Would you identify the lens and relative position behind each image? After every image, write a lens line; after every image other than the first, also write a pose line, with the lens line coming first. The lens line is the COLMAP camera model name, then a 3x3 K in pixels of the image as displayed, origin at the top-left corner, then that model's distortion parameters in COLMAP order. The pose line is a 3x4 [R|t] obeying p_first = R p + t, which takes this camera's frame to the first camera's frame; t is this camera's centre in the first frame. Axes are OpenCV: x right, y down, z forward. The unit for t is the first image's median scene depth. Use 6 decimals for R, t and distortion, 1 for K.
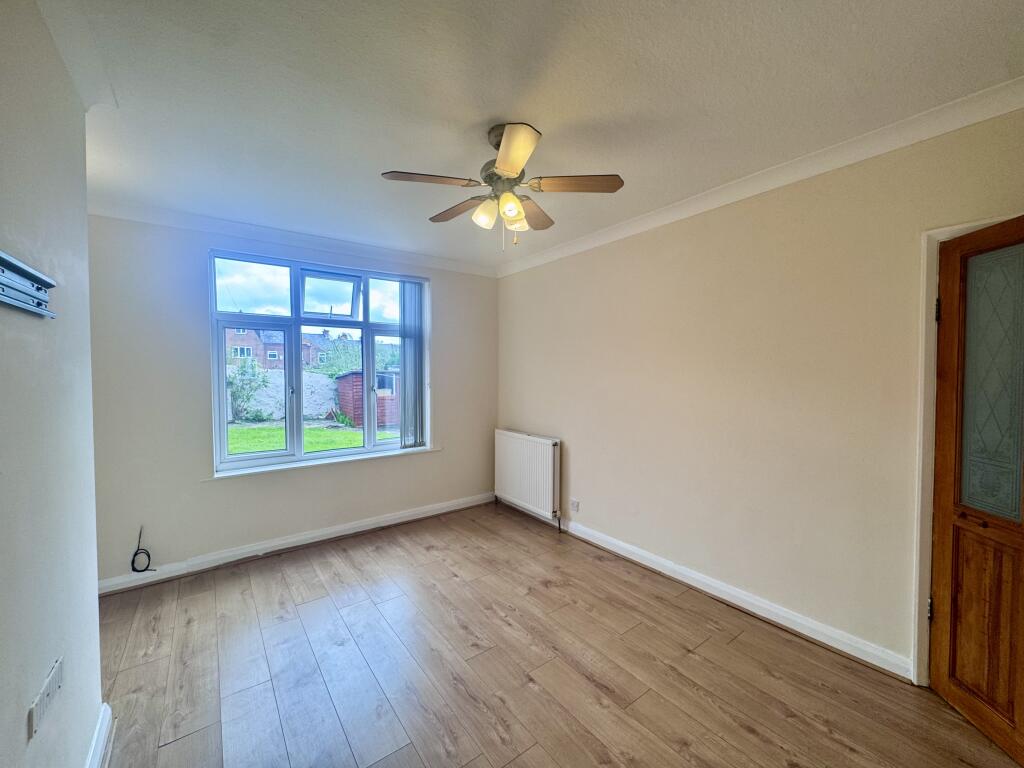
lens RADIAL K [[408.8, 0, 512.0], [0, 408.8, 384.0], [0, 0, 1]] dist [-0.001487, -0.000351]
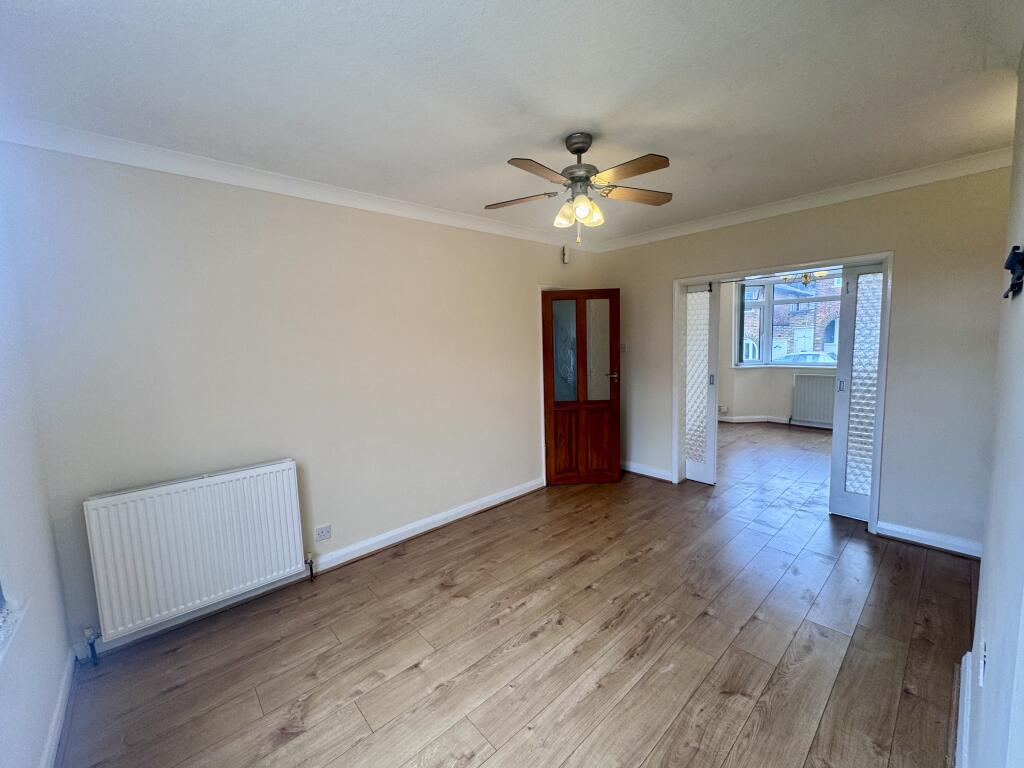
lens RADIAL K [[406.6, 0, 513.4], [0, 406.6, 386.2], [0, 0, 1]] dist [0.000295, -0.000017]
pose [[-0.089160, -0.106560, 0.990301, -0.957180], [0.063761, 0.991611, 0.112441, -0.065930], [-0.993974, 0.073167, -0.081618, 1.075657]]
